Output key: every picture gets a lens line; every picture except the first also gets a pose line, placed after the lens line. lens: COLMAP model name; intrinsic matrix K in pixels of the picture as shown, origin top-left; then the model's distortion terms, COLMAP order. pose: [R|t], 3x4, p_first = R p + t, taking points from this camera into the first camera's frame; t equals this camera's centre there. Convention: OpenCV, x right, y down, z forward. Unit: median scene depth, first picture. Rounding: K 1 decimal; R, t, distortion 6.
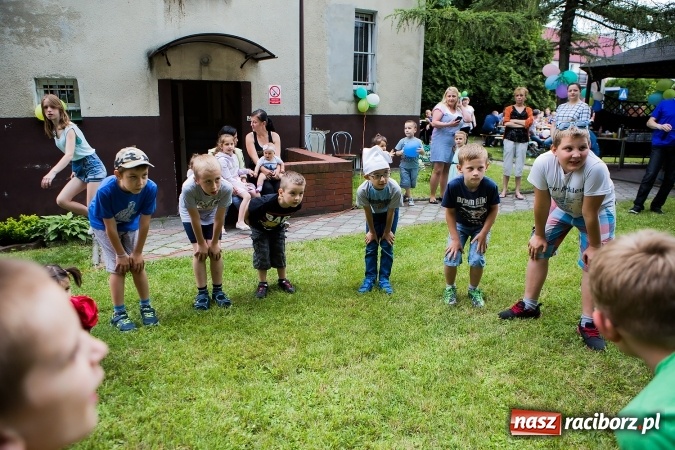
lens RADIAL K [[462.3, 0, 337.5], [0, 462.3, 225.0], [0, 0, 1]] dist [-0.103633, 0.068196]
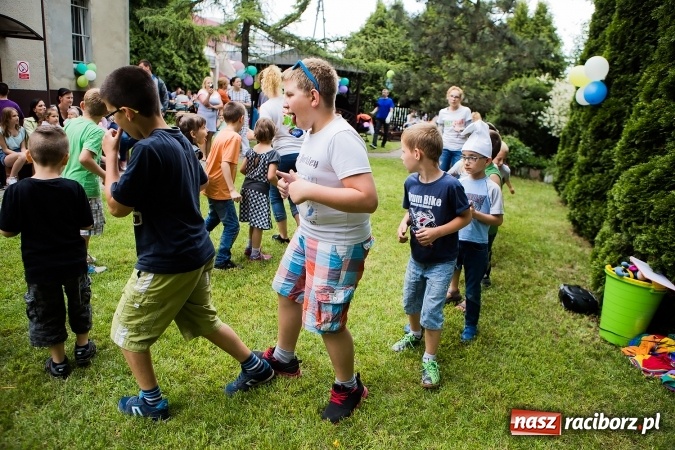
lens RADIAL K [[462.3, 0, 337.5], [0, 462.3, 225.0], [0, 0, 1]] dist [-0.103633, 0.068196]
pose [[0.720623, -0.135722, 0.679913, -0.298920], [0.099718, 0.990746, 0.092081, 0.046907], [-0.686118, 0.001443, 0.727488, -0.231398]]
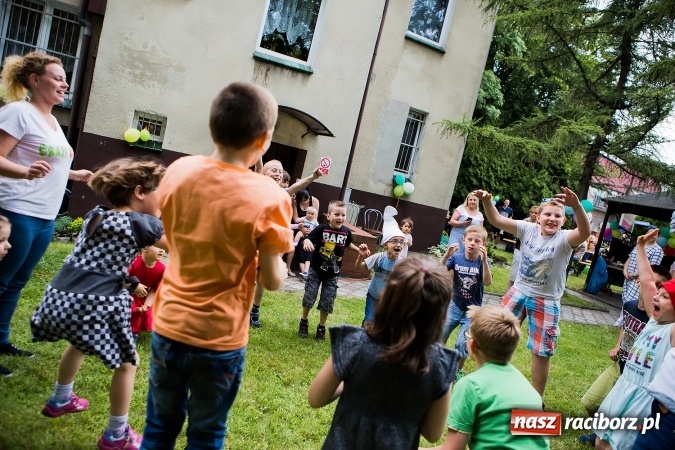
lens RADIAL K [[462.3, 0, 337.5], [0, 462.3, 225.0], [0, 0, 1]] dist [-0.103633, 0.068196]
pose [[0.972986, 0.222647, -0.061049, -0.002079], [-0.229228, 0.963133, -0.140816, 0.010697], [0.027446, 0.151006, 0.988152, -0.095085]]
